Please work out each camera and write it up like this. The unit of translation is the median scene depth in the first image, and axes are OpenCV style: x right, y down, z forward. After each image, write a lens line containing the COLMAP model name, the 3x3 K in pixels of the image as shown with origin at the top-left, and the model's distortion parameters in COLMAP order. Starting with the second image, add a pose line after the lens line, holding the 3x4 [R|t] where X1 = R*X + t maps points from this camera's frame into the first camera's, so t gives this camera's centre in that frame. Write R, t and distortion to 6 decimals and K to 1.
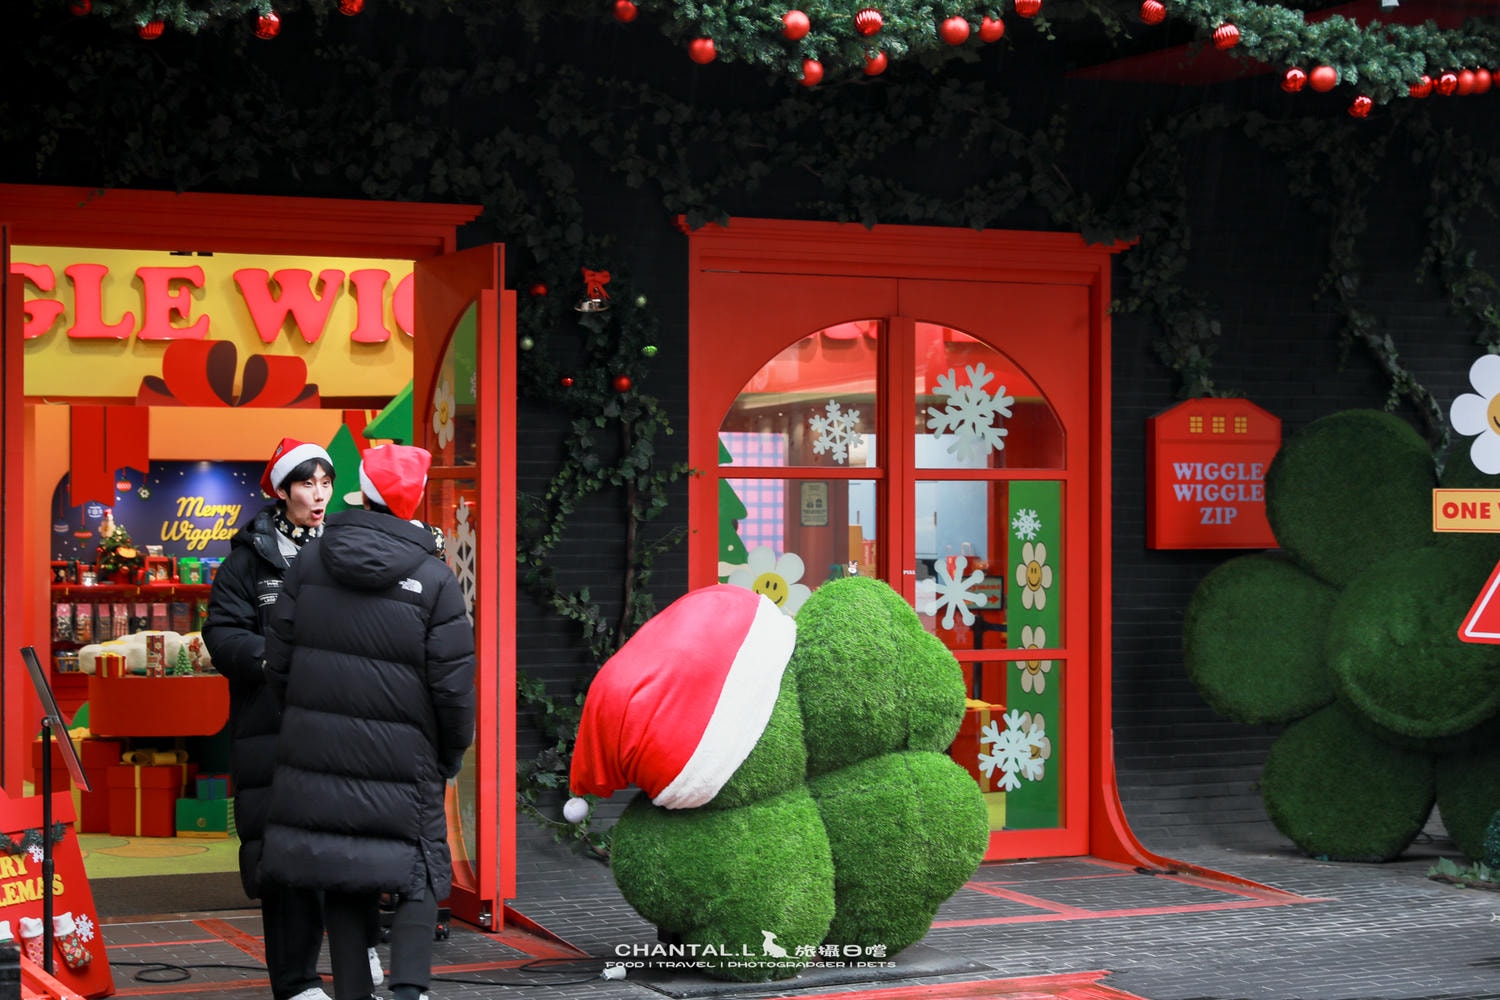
lens RADIAL K [[3056.8, 0, 750.1], [0, 3056.8, 506.0], [0, 0, 1]] dist [0.115717, 0.000000]
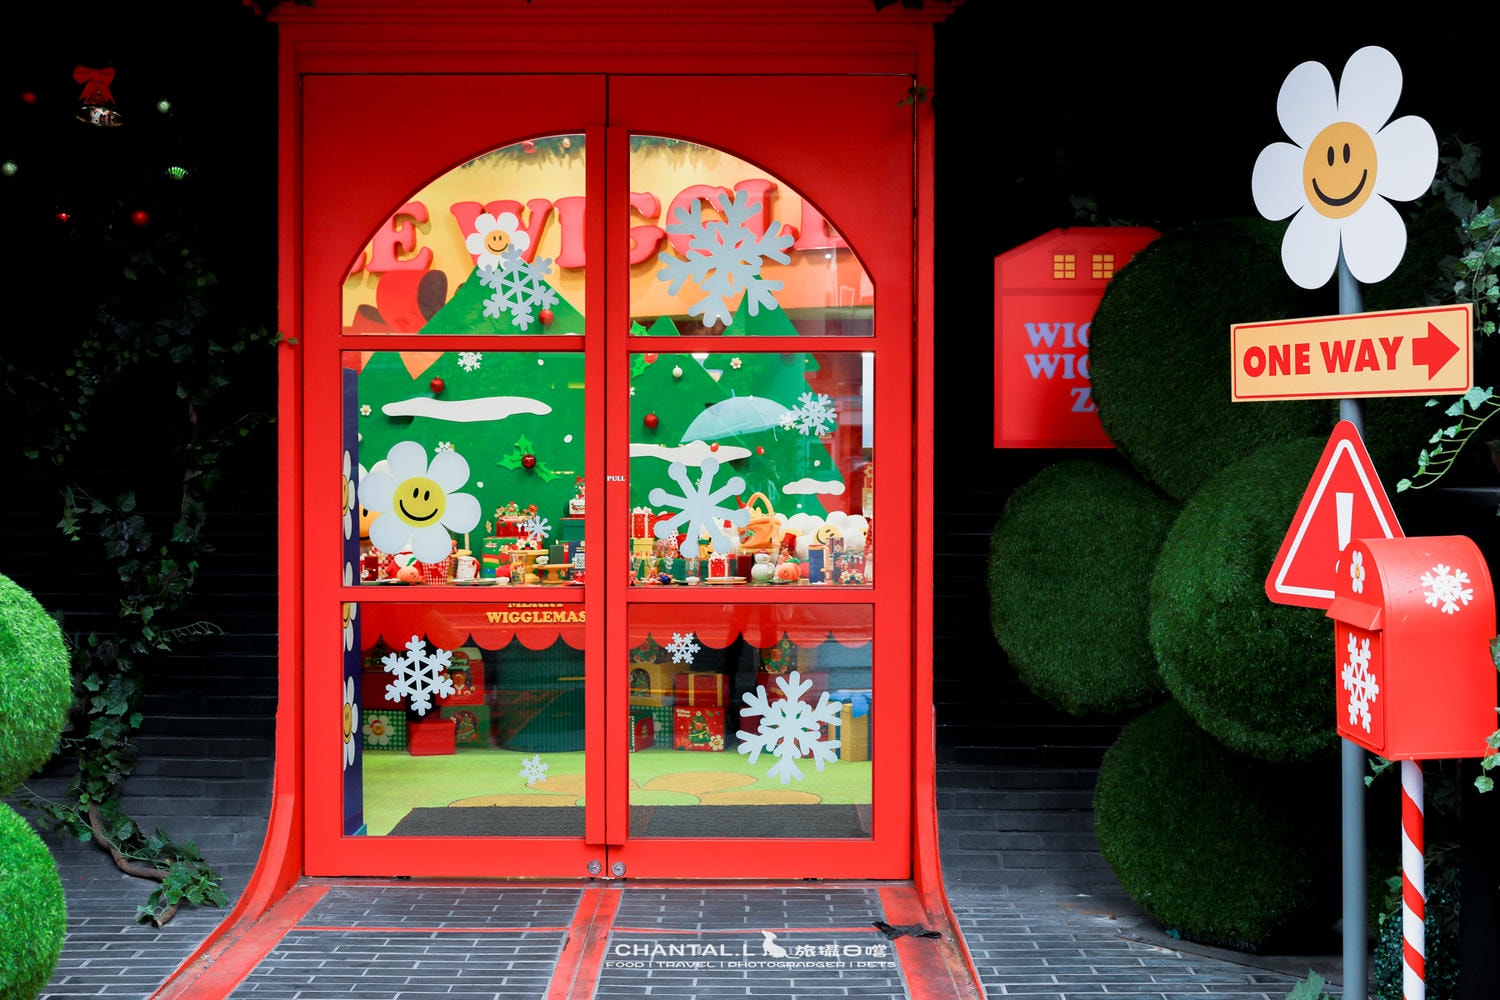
lens RADIAL K [[1822.3, 0, 749.3], [0, 1822.3, 499.0], [0, 0, 1]] dist [0.007207, 0.000000]
pose [[0.897213, 0.009136, -0.441504, 0.272716], [-0.002071, 0.999862, 0.016483, 0.019438], [0.441594, -0.013874, 0.897108, 0.627407]]
